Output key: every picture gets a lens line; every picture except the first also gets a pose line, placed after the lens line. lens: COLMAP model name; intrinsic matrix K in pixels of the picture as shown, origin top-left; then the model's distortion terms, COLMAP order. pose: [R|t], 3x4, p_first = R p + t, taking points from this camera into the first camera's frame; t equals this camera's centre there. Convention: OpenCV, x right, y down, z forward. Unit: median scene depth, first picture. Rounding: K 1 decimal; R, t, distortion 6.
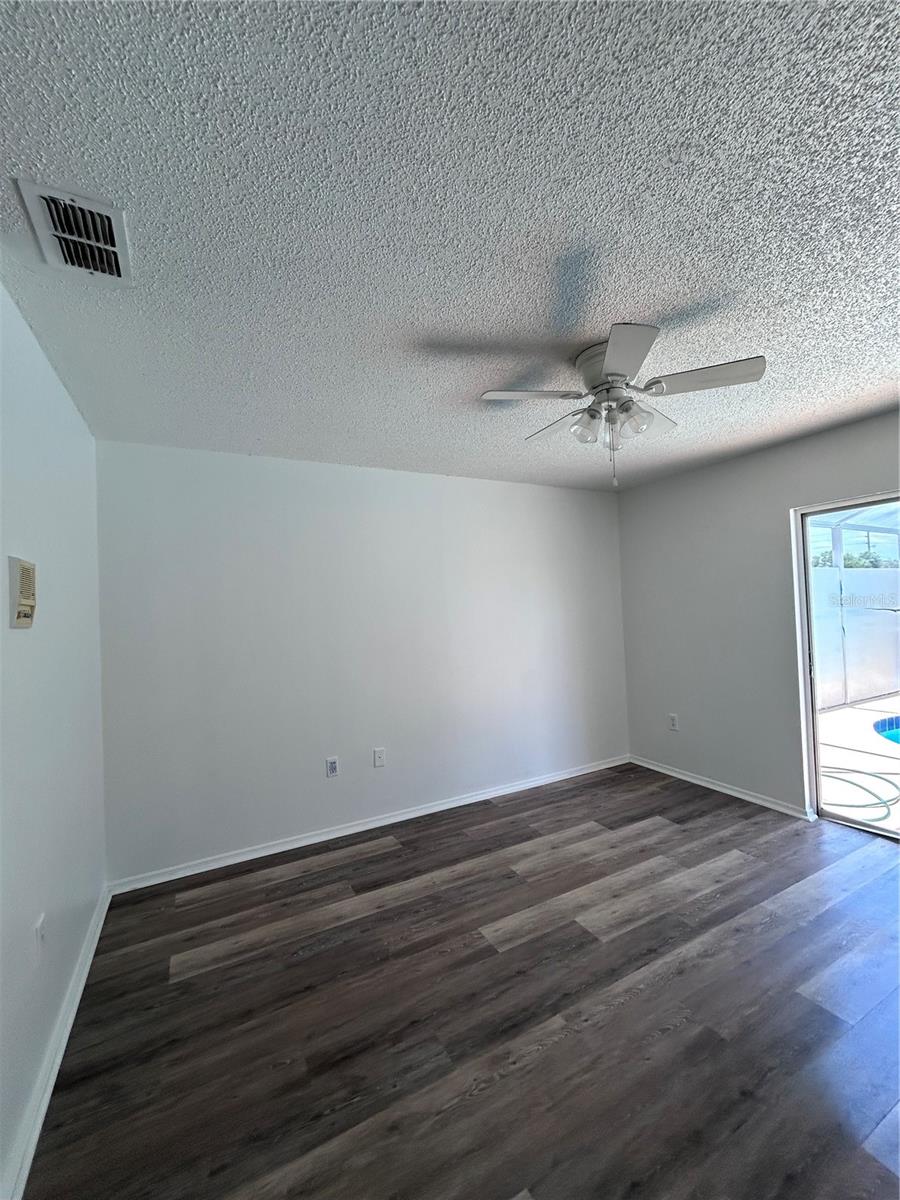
lens RADIAL K [[482.2, 0, 452.5], [0, 482.2, 601.2], [0, 0, 1]] dist [-0.000625, 0.000352]
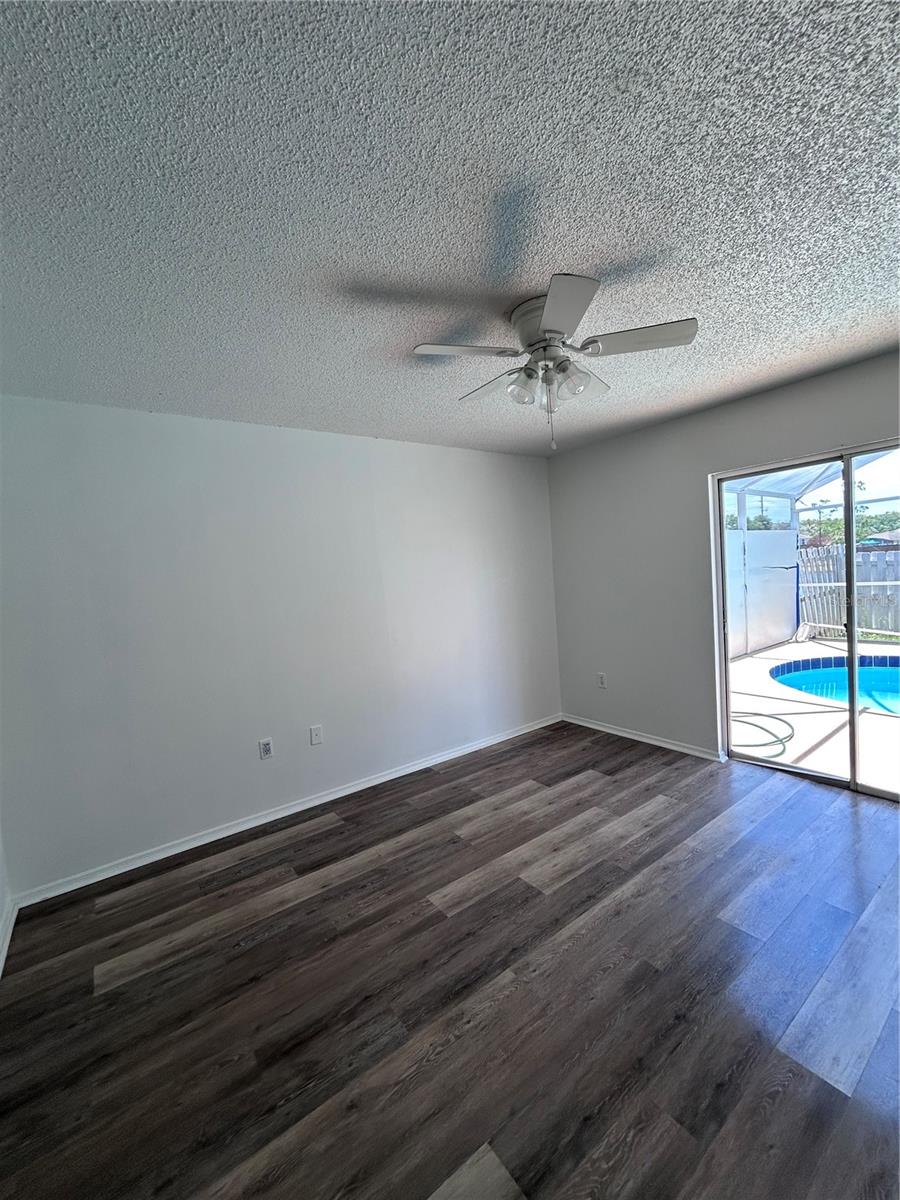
lens RADIAL K [[482.2, 0, 452.5], [0, 482.2, 601.2], [0, 0, 1]] dist [-0.000625, 0.000352]
pose [[0.989347, -0.035381, 0.141208, -0.014478], [0.025906, 0.997323, 0.068378, -0.003655], [-0.143250, -0.063991, 0.987616, 0.040699]]
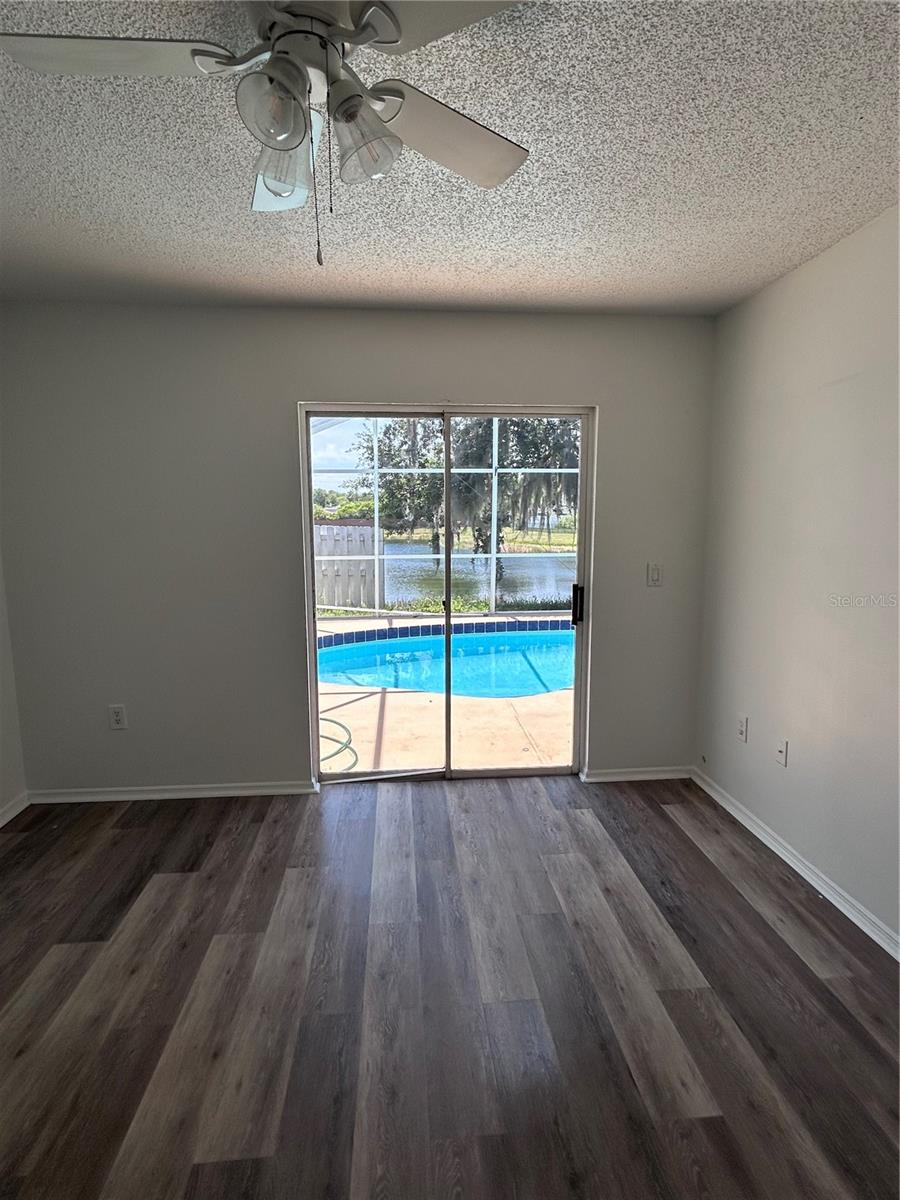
lens RADIAL K [[628.6, 0, 455.4], [0, 628.6, 600.4], [0, 0, 1]] dist [-0.001241, 0.000647]
pose [[0.390453, -0.083963, 0.916786, -0.207428], [-0.026493, 0.994395, 0.102354, 0.015362], [-0.920241, -0.064253, 0.386040, 0.609844]]
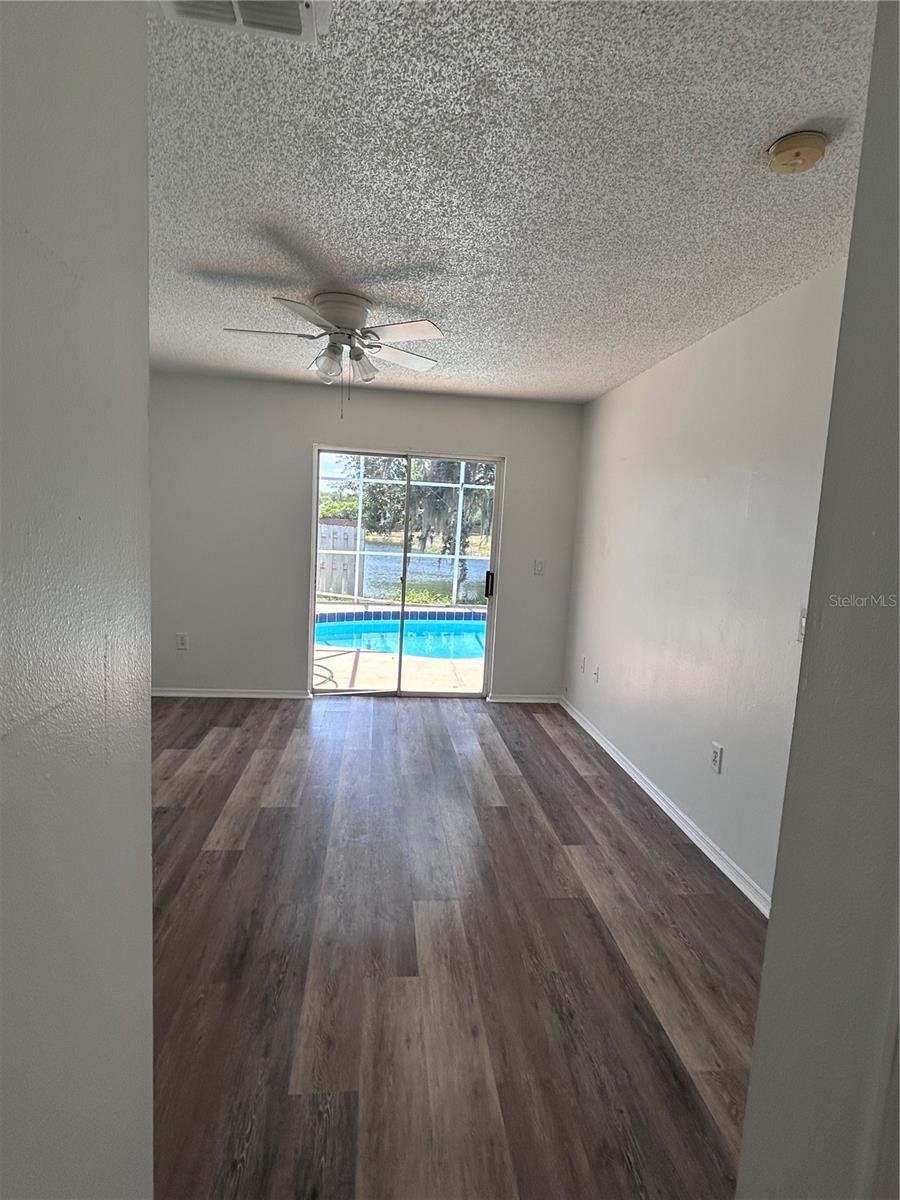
lens RADIAL K [[628.6, 0, 455.4], [0, 628.6, 600.4], [0, 0, 1]] dist [-0.001241, 0.000647]
pose [[0.363139, -0.055807, 0.930062, -0.998945], [-0.081897, 0.992429, 0.091525, 0.032919], [-0.928129, -0.109406, 0.355820, 0.153469]]
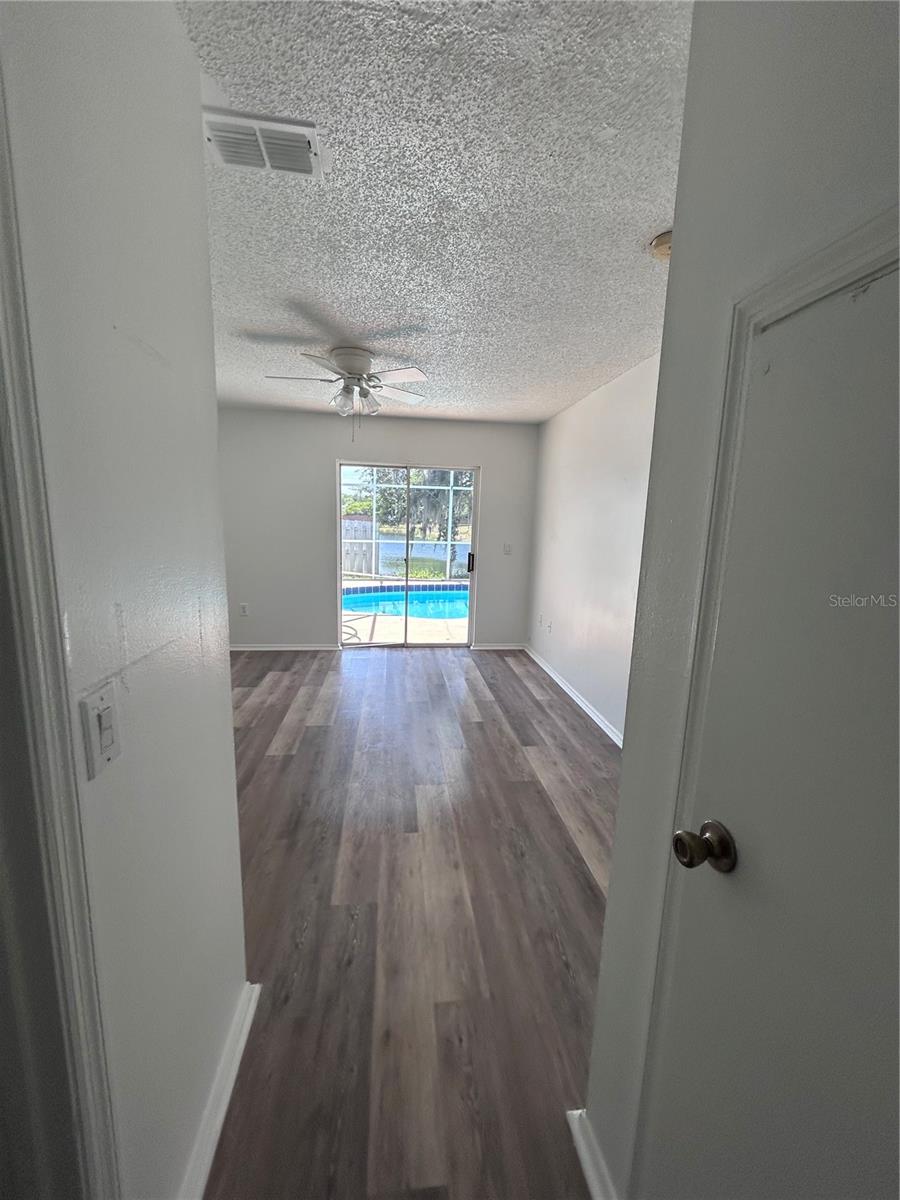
lens RADIAL K [[482.2, 0, 452.5], [0, 482.2, 601.2], [0, 0, 1]] dist [-0.000625, 0.000352]
pose [[0.359262, -0.111684, 0.926530, -1.070491], [-0.059917, 0.988005, 0.142327, 0.030845], [-0.931311, -0.106647, 0.348260, 0.092288]]
